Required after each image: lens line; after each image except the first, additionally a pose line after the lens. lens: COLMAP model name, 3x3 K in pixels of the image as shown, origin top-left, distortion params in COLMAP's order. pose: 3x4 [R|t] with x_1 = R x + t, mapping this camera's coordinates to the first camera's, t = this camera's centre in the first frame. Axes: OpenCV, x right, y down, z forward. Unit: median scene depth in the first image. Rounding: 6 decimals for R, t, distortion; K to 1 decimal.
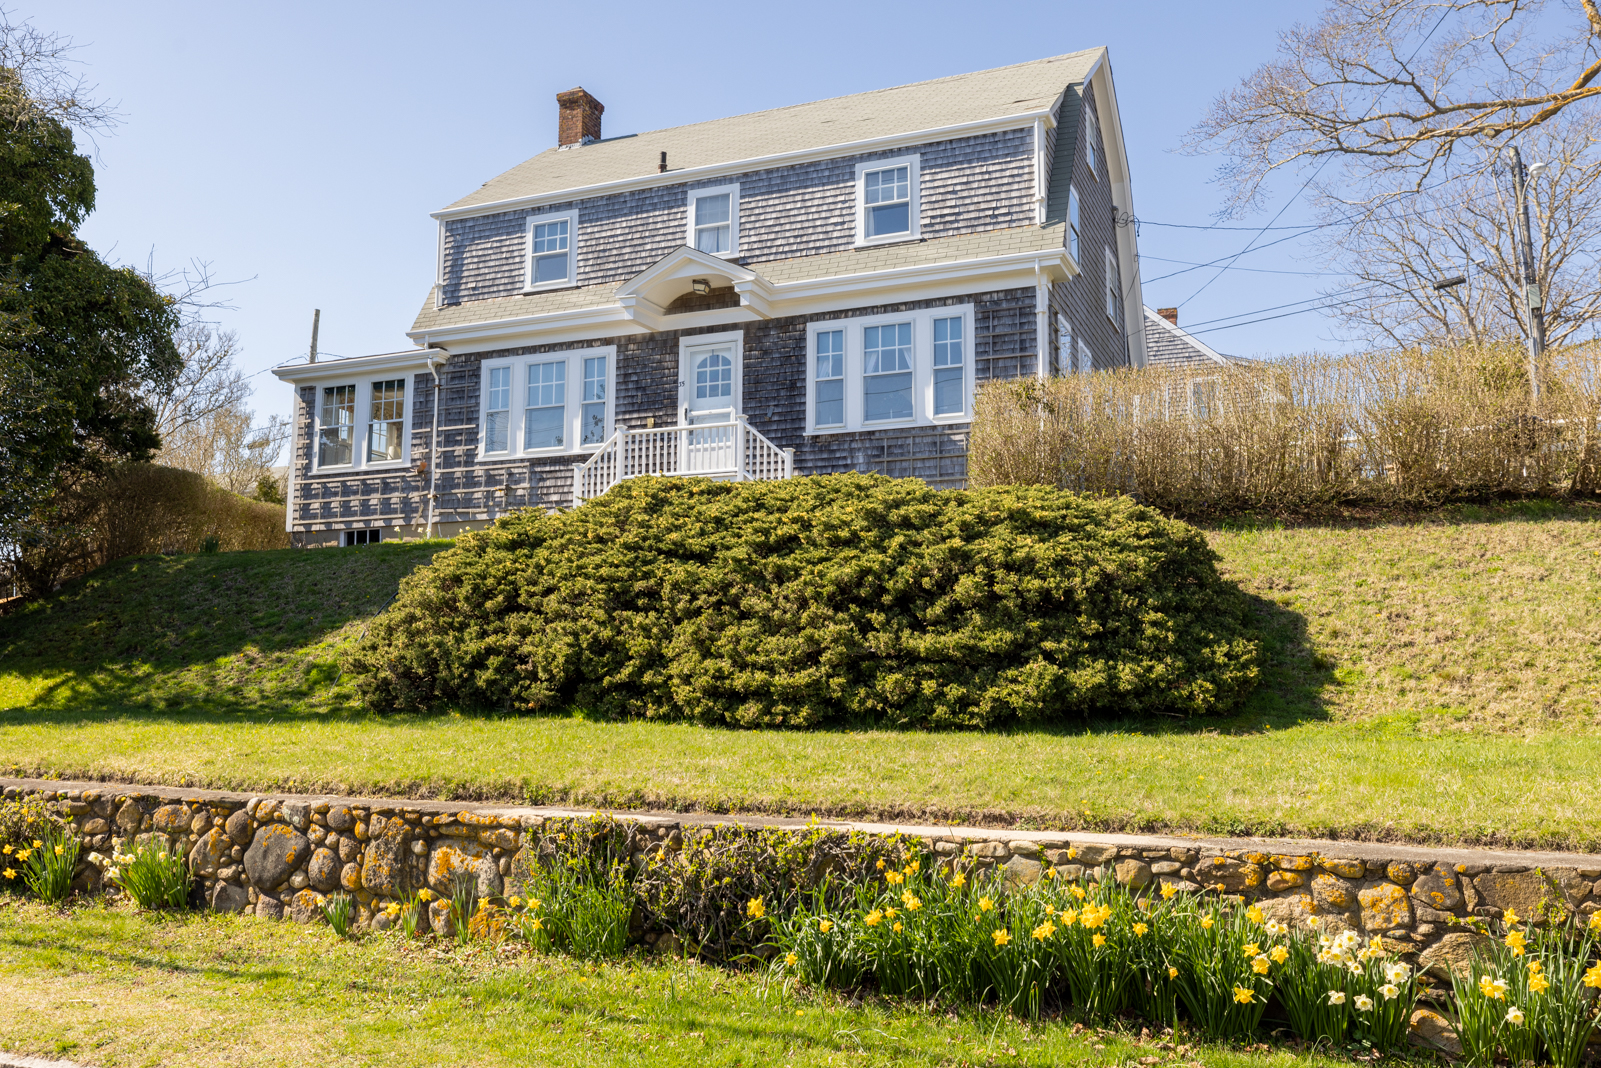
lens RADIAL K [[1378.7, 0, 800.5], [0, 1378.7, 534.0], [0, 0, 1]] dist [0.005091, 0.002807]
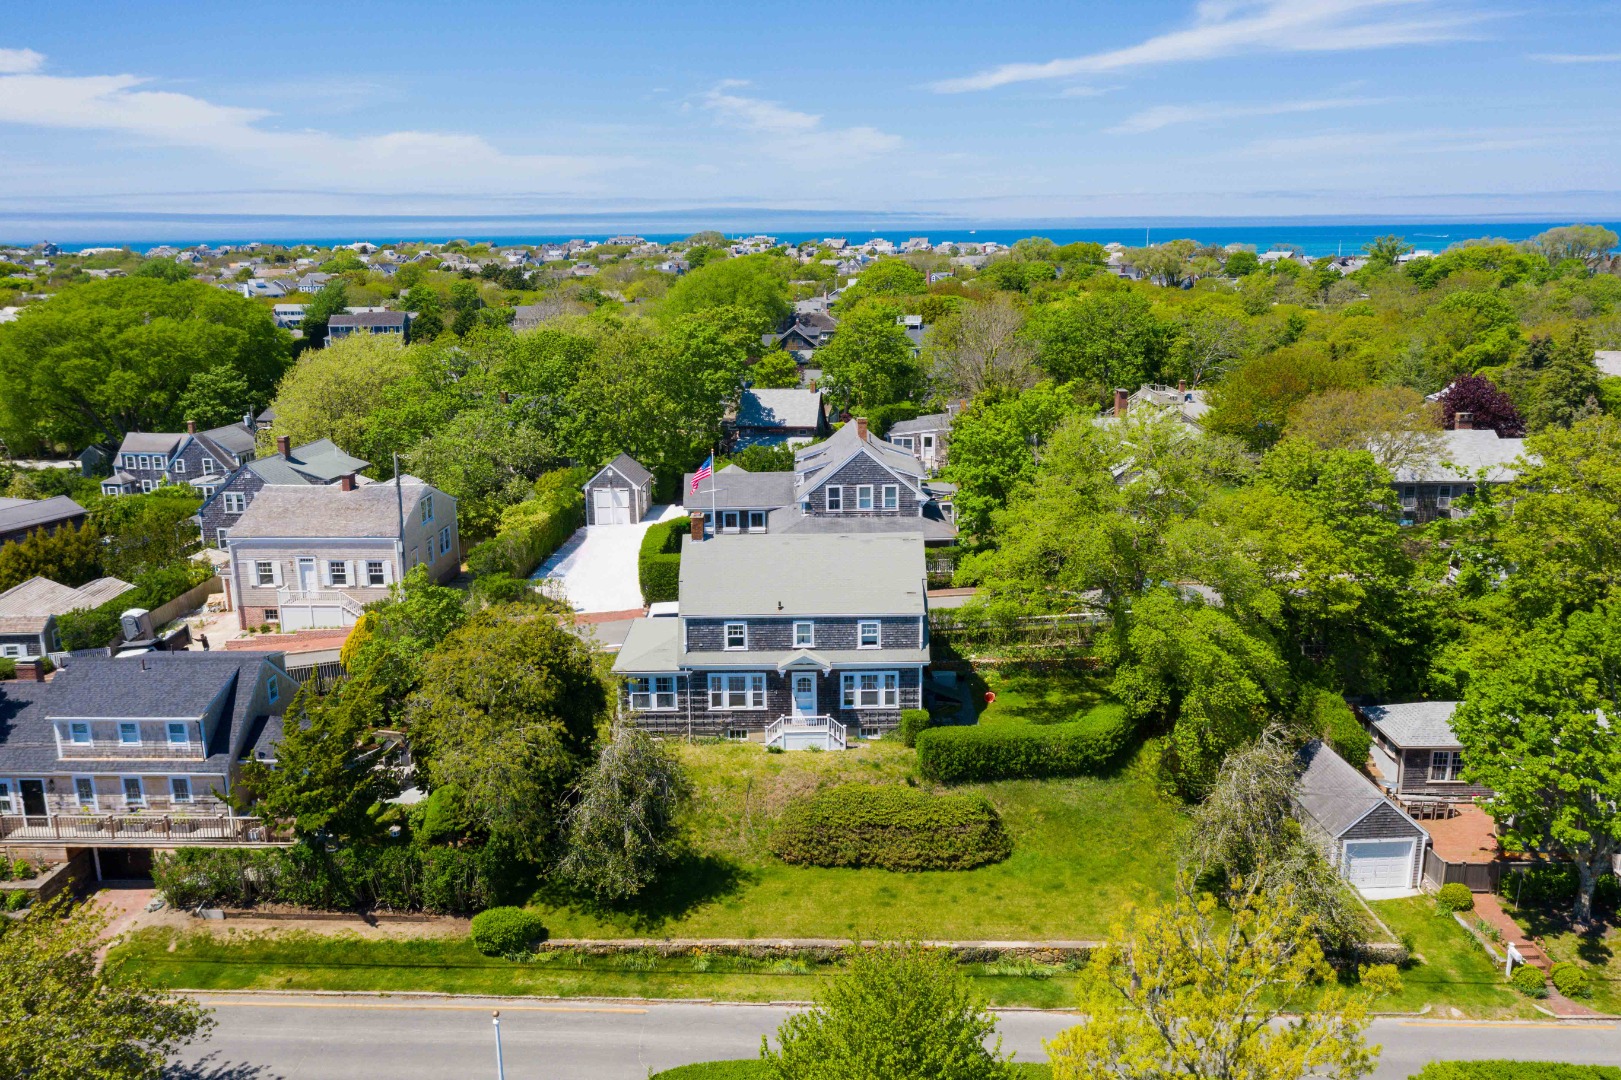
lens RADIAL K [[1396.0, 0, 810.5], [0, 1396.0, 540.0], [0, 0, 1]] dist [0.005091, 0.002807]
pose [[0.918815, -0.115817, 0.377313, -1.161218], [-0.042437, 0.921447, 0.386179, -1.583040], [-0.392400, -0.370839, 0.841725, -1.398797]]
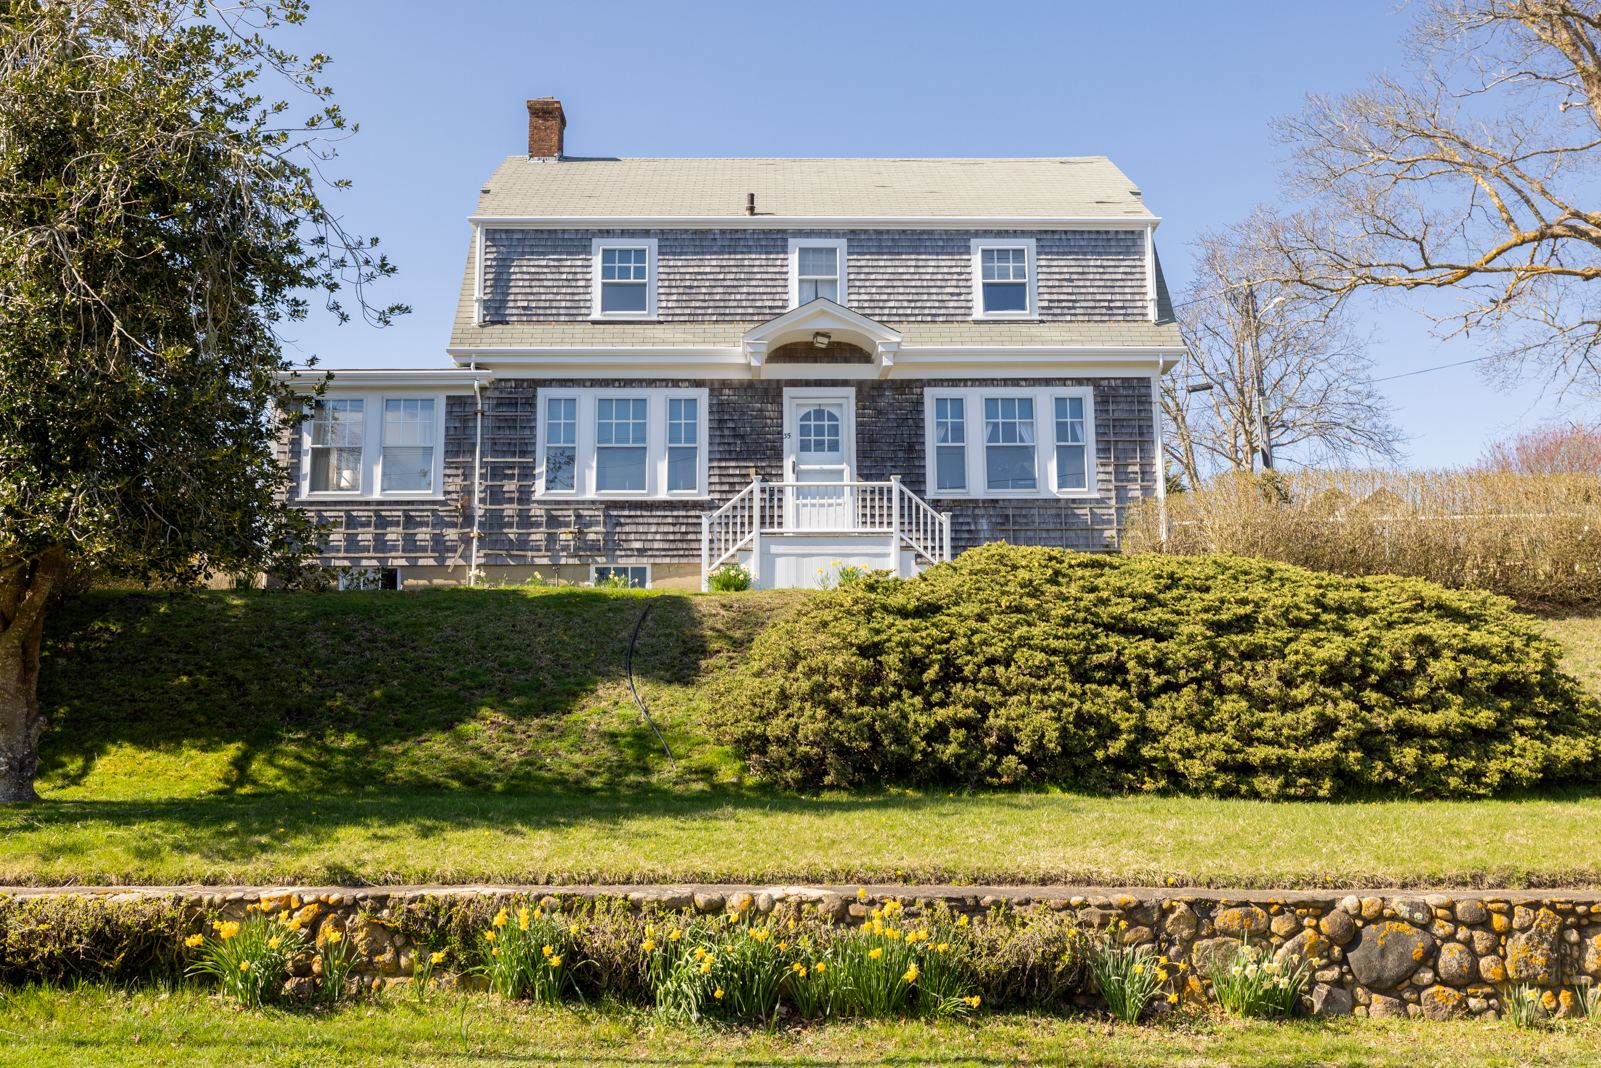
lens RADIAL K [[1389.7, 0, 800.5], [0, 1389.7, 534.0], [0, 0, 1]] dist [0.002588, -0.000852]
pose [[0.911530, 0.052347, 0.407888, -0.496131], [-0.041924, 0.998526, -0.034459, -0.006565], [-0.409091, 0.014310, 0.912381, 0.107806]]
